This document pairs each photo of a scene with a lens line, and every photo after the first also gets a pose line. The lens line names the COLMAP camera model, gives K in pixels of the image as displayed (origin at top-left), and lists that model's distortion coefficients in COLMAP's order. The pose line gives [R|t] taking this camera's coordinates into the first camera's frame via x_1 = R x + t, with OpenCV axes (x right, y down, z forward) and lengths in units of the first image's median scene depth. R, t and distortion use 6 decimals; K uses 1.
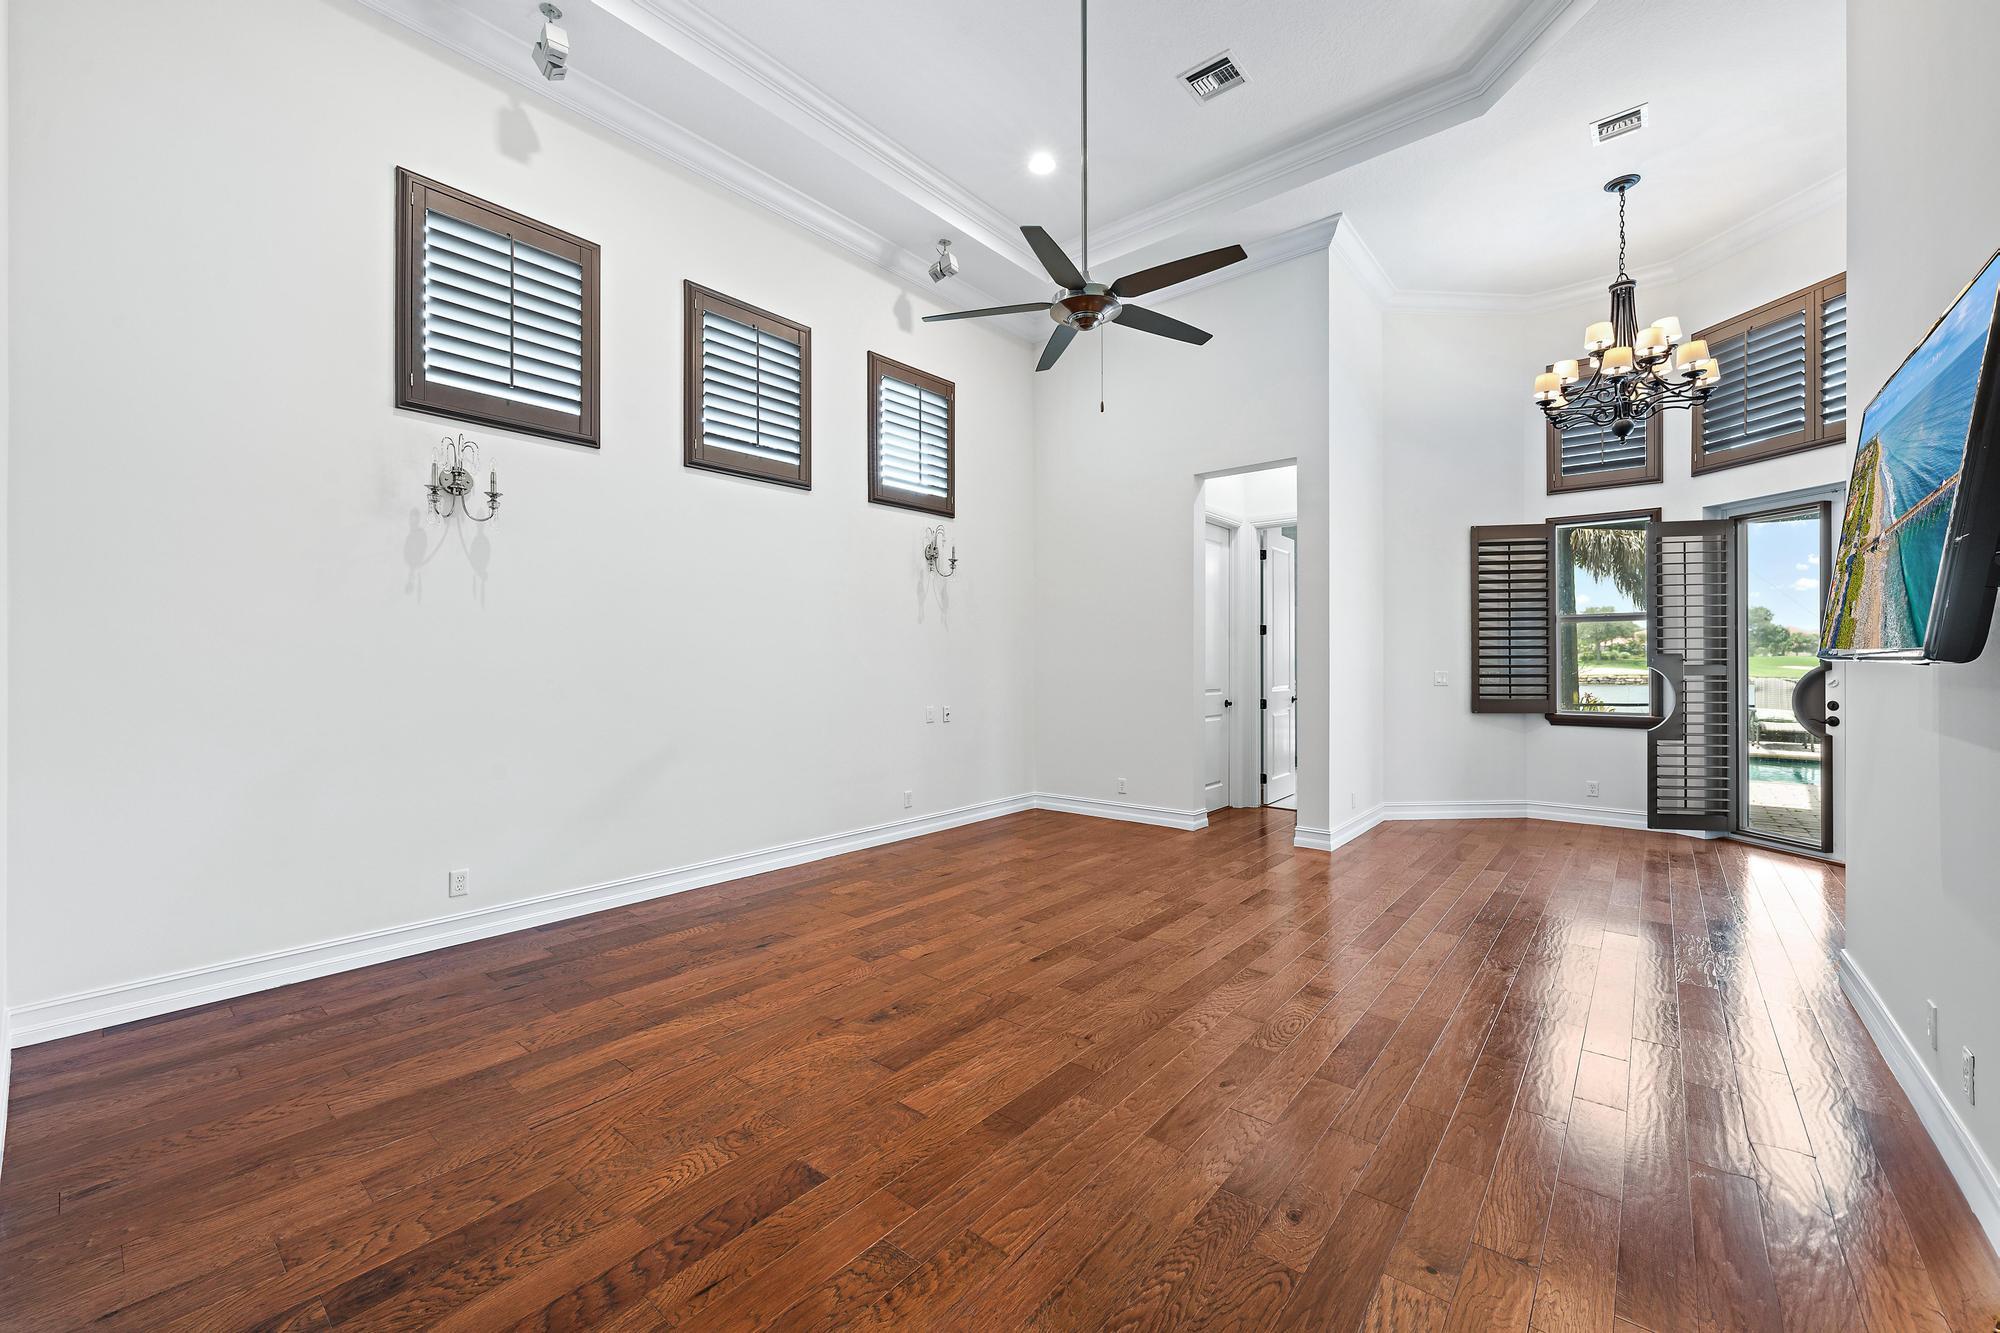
lens RADIAL K [[798.3, 0, 997.1], [0, 798.3, 670.9], [0, 0, 1]] dist [0.002704, 0.000120]
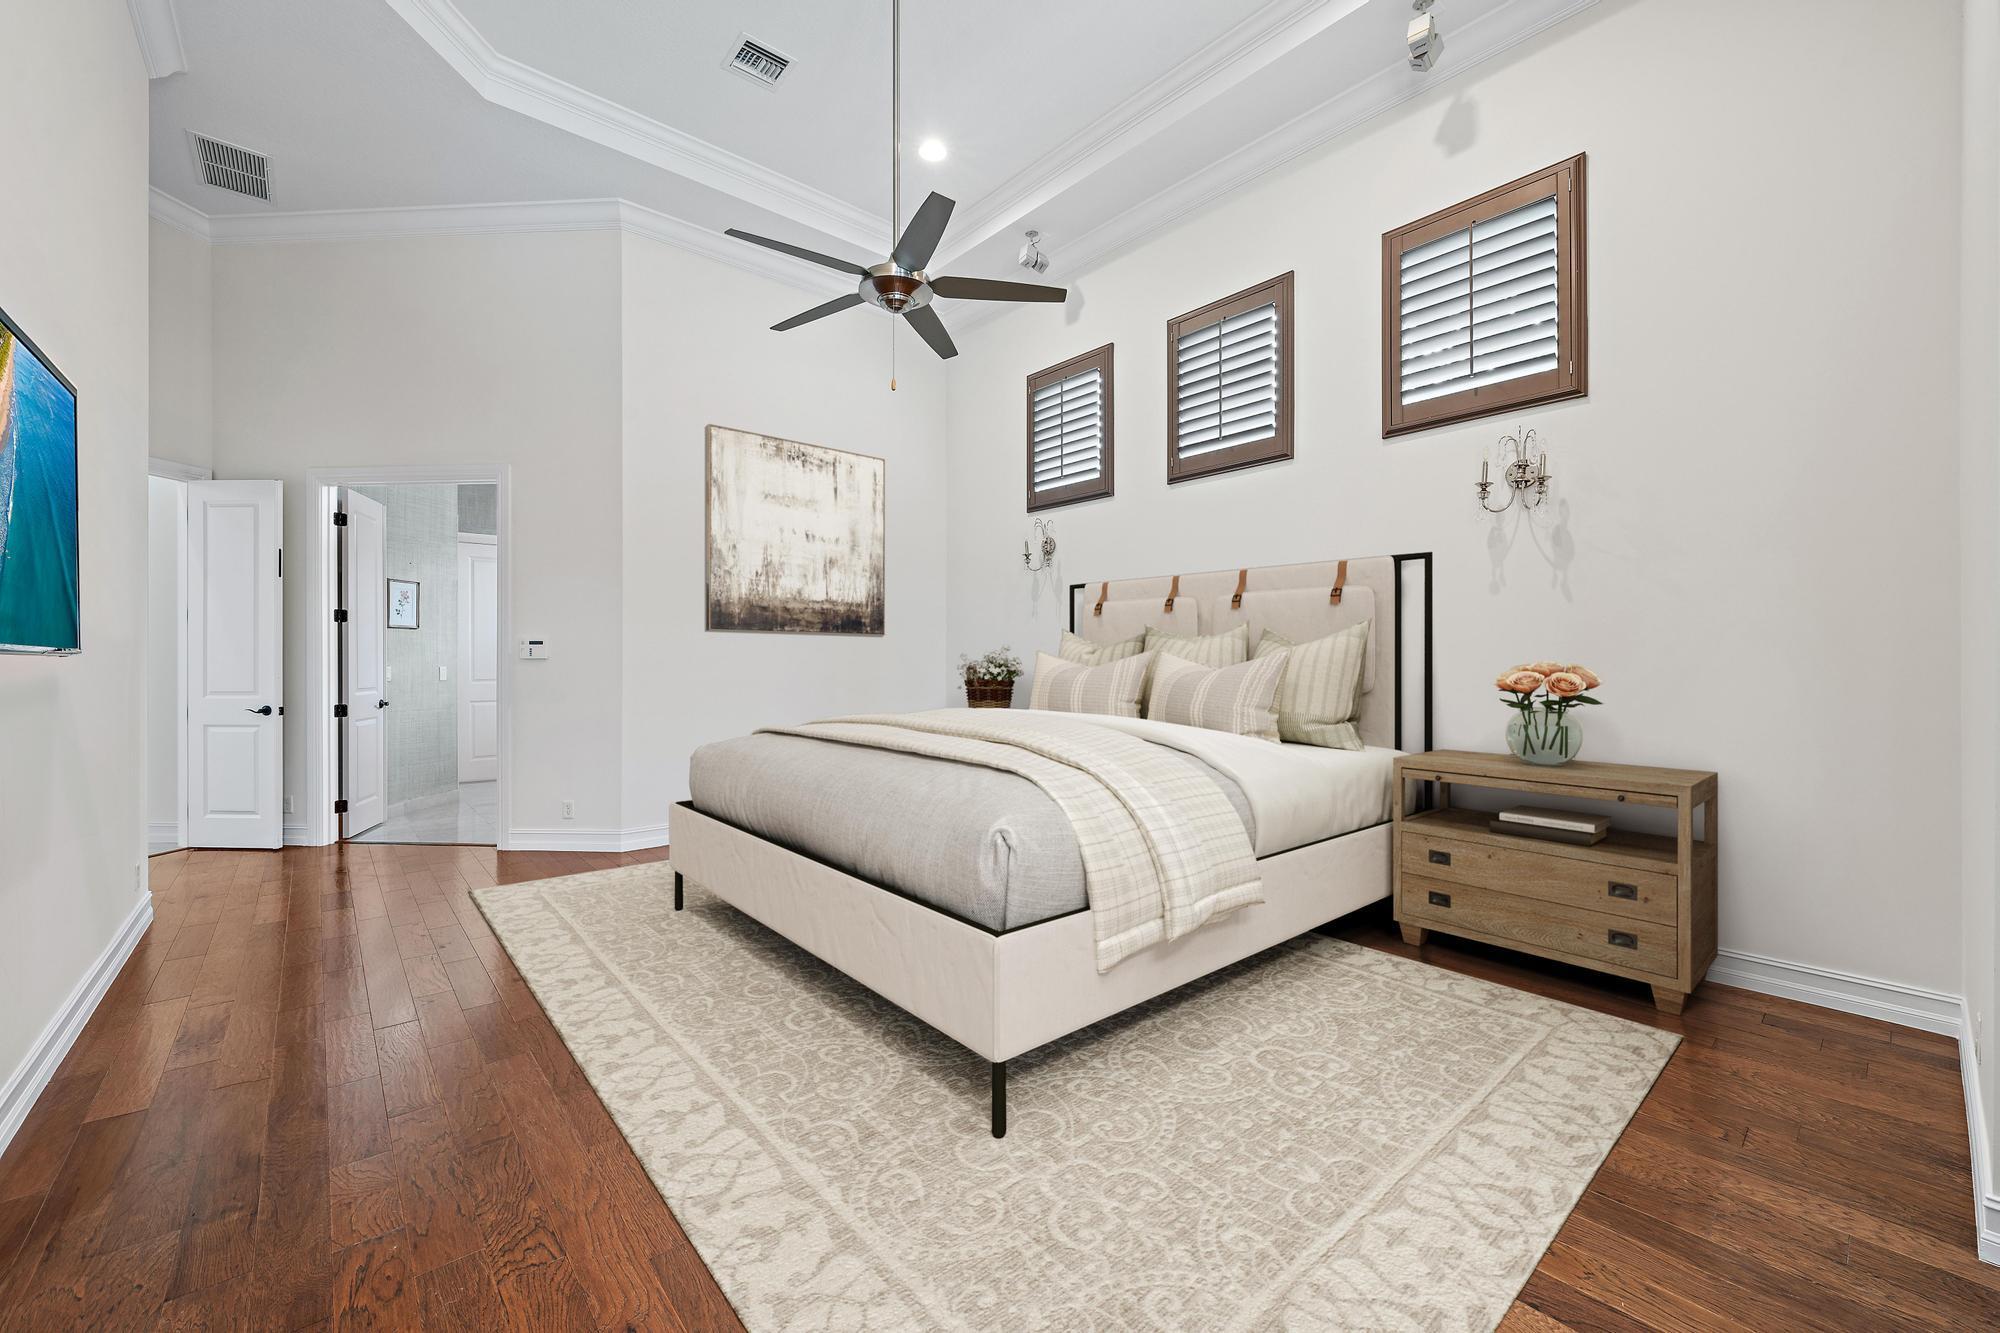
lens RADIAL K [[798.3, 0, 997.3], [0, 798.3, 654.3], [0, 0, 1]] dist [0.002704, 0.000120]
pose [[-0.163382, 0.002650, -0.986559, 0.697125], [-0.000158, 0.999996, 0.002712, -0.016431], [0.986563, 0.000599, -0.163381, 0.855312]]
